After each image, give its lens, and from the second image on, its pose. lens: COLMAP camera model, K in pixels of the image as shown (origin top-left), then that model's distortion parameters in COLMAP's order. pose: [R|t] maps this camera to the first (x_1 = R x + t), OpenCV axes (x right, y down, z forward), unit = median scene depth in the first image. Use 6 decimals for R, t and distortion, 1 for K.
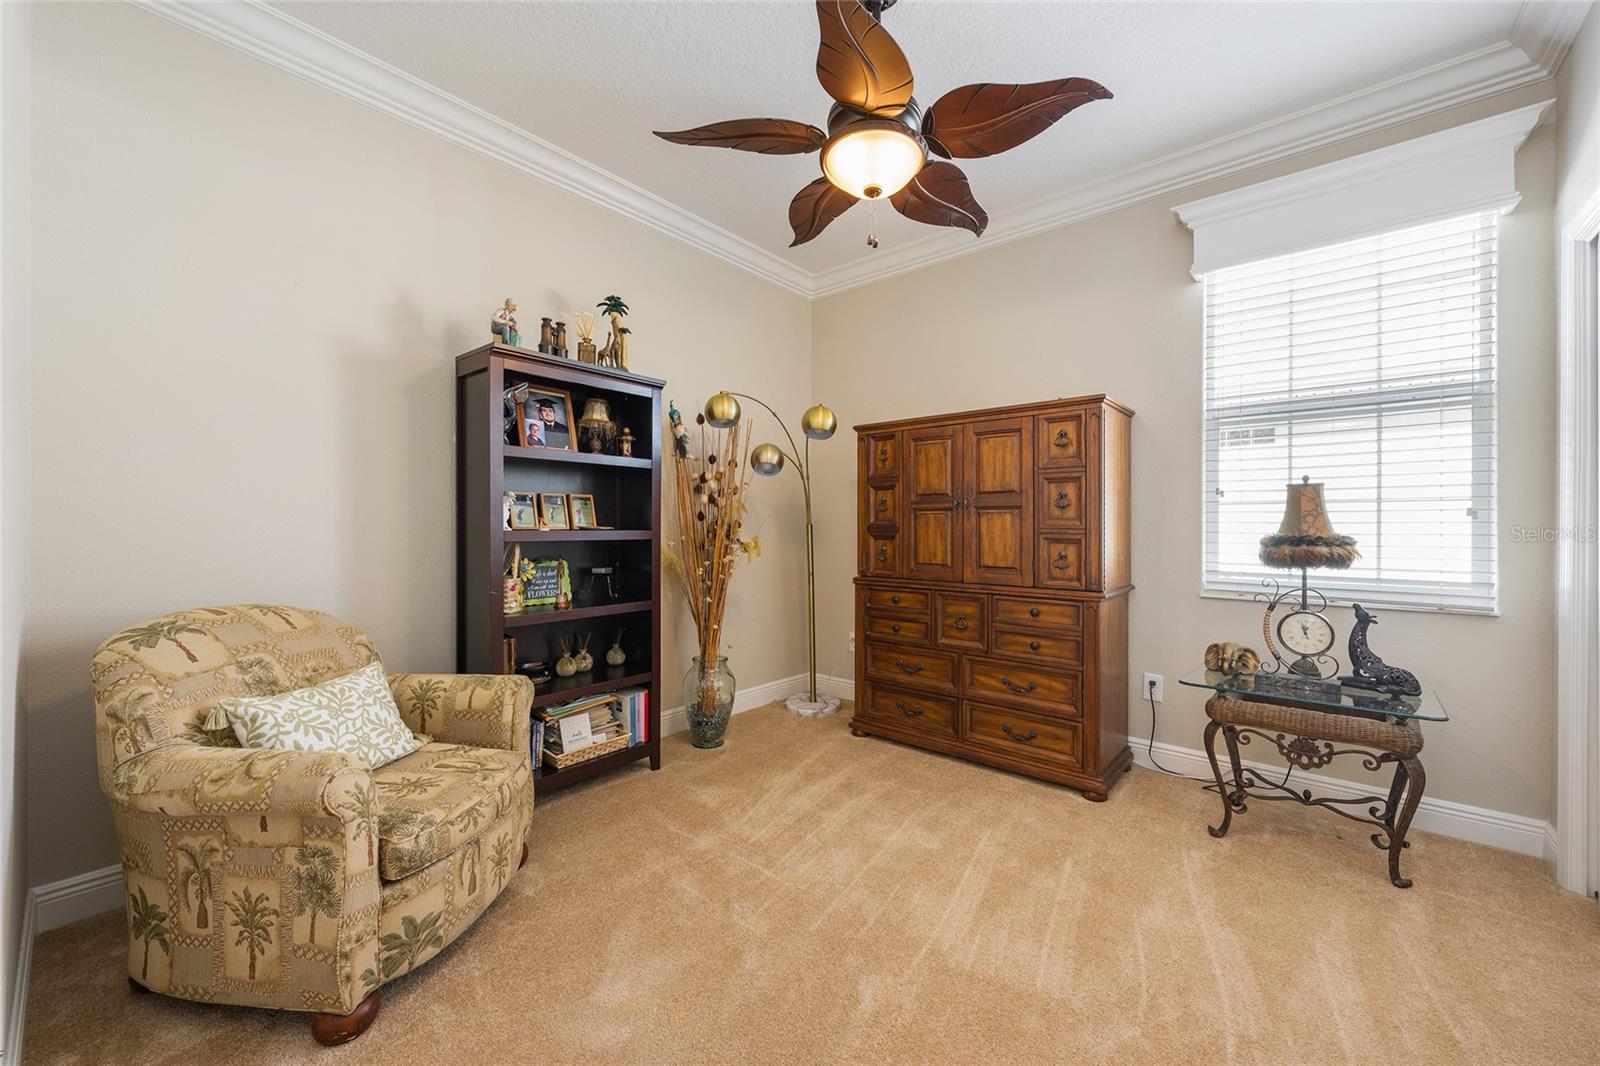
lens RADIAL K [[627.6, 0, 796.2], [0, 627.6, 526.5], [0, 0, 1]] dist [-0.003522, -0.000080]
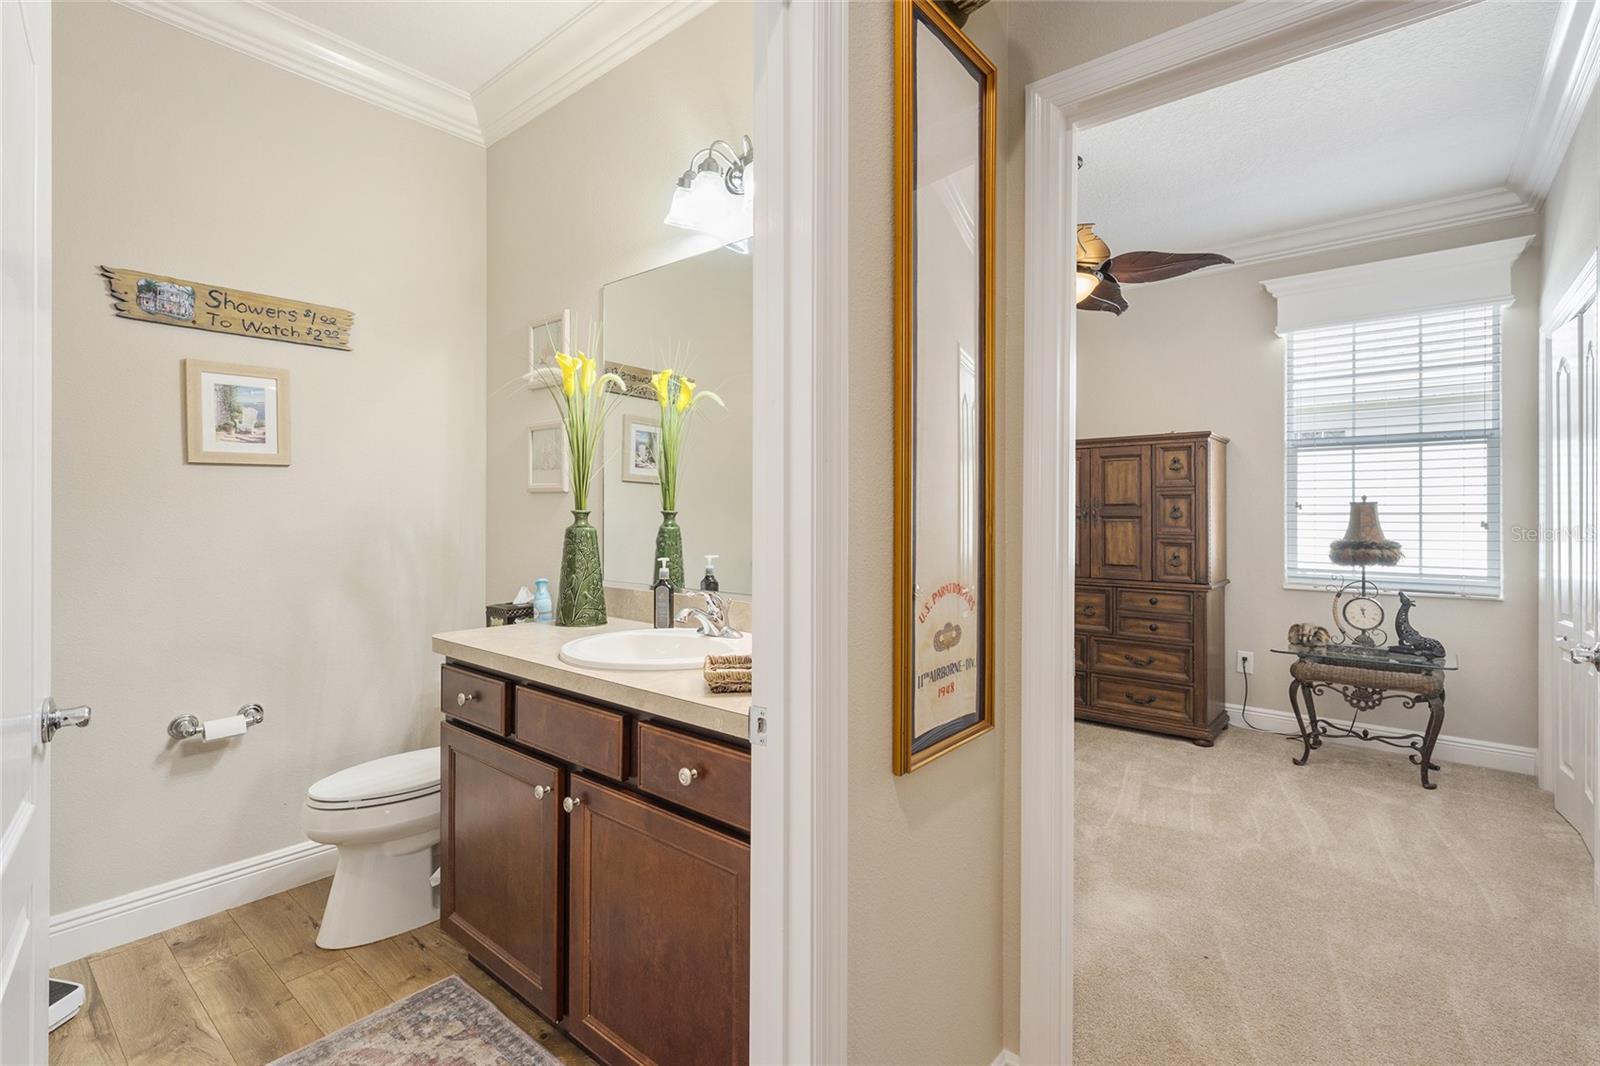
lens RADIAL K [[738.7, 0, 801.3], [0, 738.7, 511.7], [0, 0, 1]] dist [0.000222, -0.001168]
pose [[0.999916, 0.000137, 0.012974, -0.400784], [-0.000044, 0.999974, -0.007195, -0.036932], [-0.012974, 0.007193, 0.999890, -0.551828]]
